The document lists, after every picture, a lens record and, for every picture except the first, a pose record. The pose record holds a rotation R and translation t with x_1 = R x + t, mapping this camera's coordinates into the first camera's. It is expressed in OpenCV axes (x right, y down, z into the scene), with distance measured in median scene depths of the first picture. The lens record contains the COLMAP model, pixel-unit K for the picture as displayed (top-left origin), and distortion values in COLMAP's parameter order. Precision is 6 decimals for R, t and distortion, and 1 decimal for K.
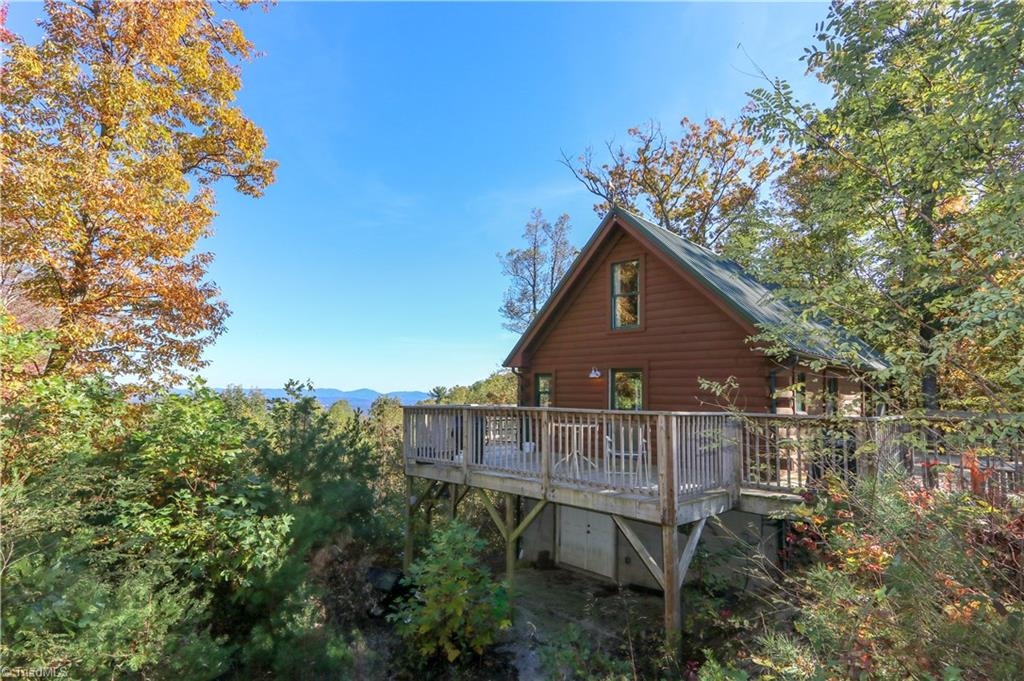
lens RADIAL K [[509.5, 0, 501.3], [0, 509.5, 353.6], [0, 0, 1]] dist [0.004168, 0.000353]
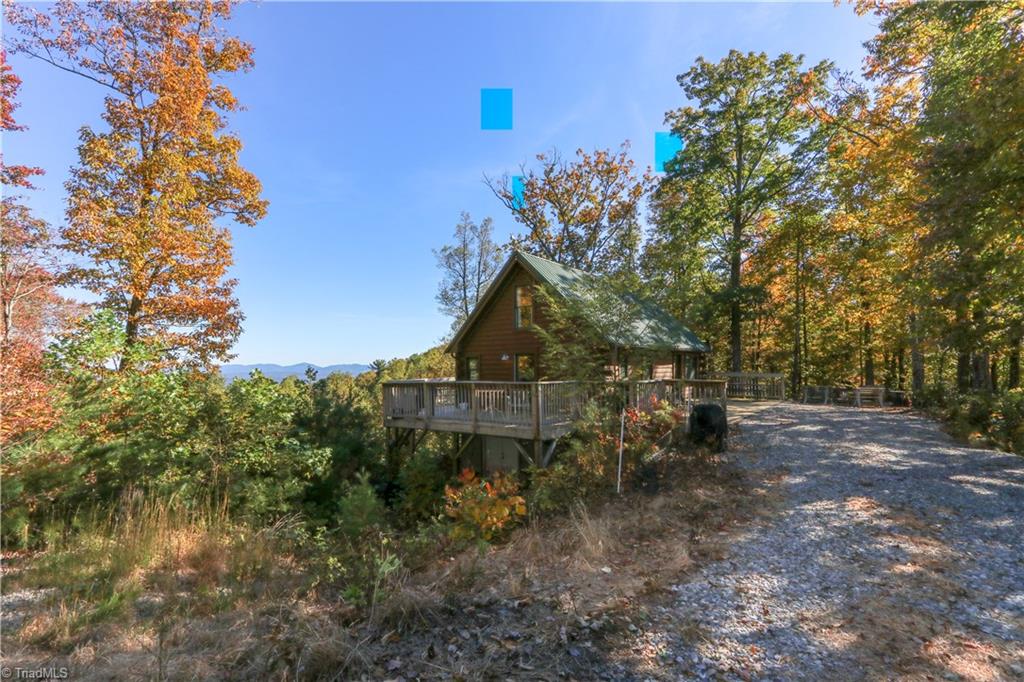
lens RADIAL K [[466.5, 0, 502.8], [0, 466.5, 351.8], [0, 0, 1]] dist [0.001251, 0.001705]
pose [[0.989409, -0.024679, 0.143039, -0.016558], [0.016761, 0.998273, 0.056299, -0.034741], [-0.144181, -0.053306, 0.988115, -0.241607]]
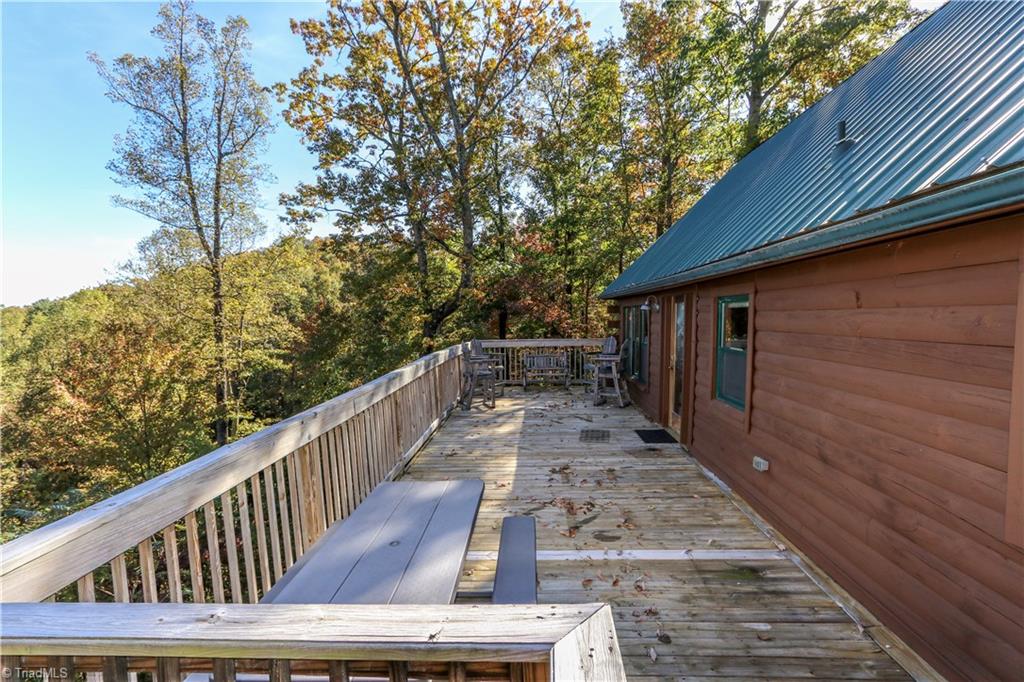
lens RADIAL K [[466.5, 0, 502.8], [0, 466.5, 351.8], [0, 0, 1]] dist [0.001251, 0.001705]
pose [[0.742932, -0.075291, 0.665119, -0.078717], [-0.035827, 0.987757, 0.151832, 0.037877], [-0.668408, -0.136630, 0.731138, 0.695983]]
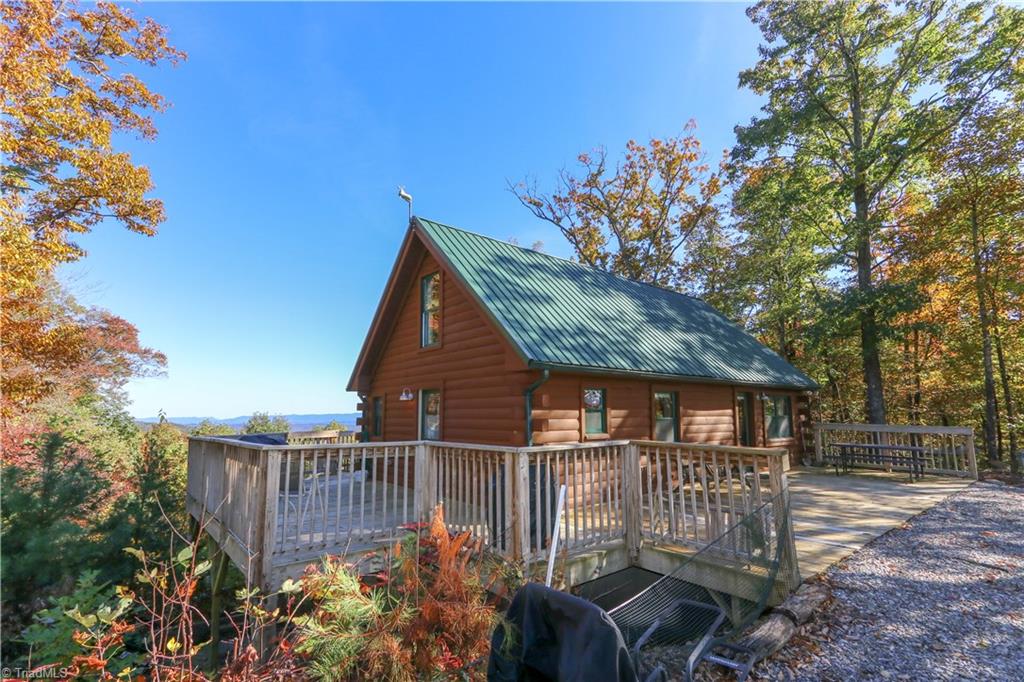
lens RADIAL K [[466.5, 0, 502.8], [0, 466.5, 351.8], [0, 0, 1]] dist [0.001251, 0.001705]
pose [[0.995758, -0.037309, -0.084110, 0.256702], [0.032853, 0.998014, -0.053749, 0.006121], [0.085949, 0.050758, 0.995006, 0.099171]]
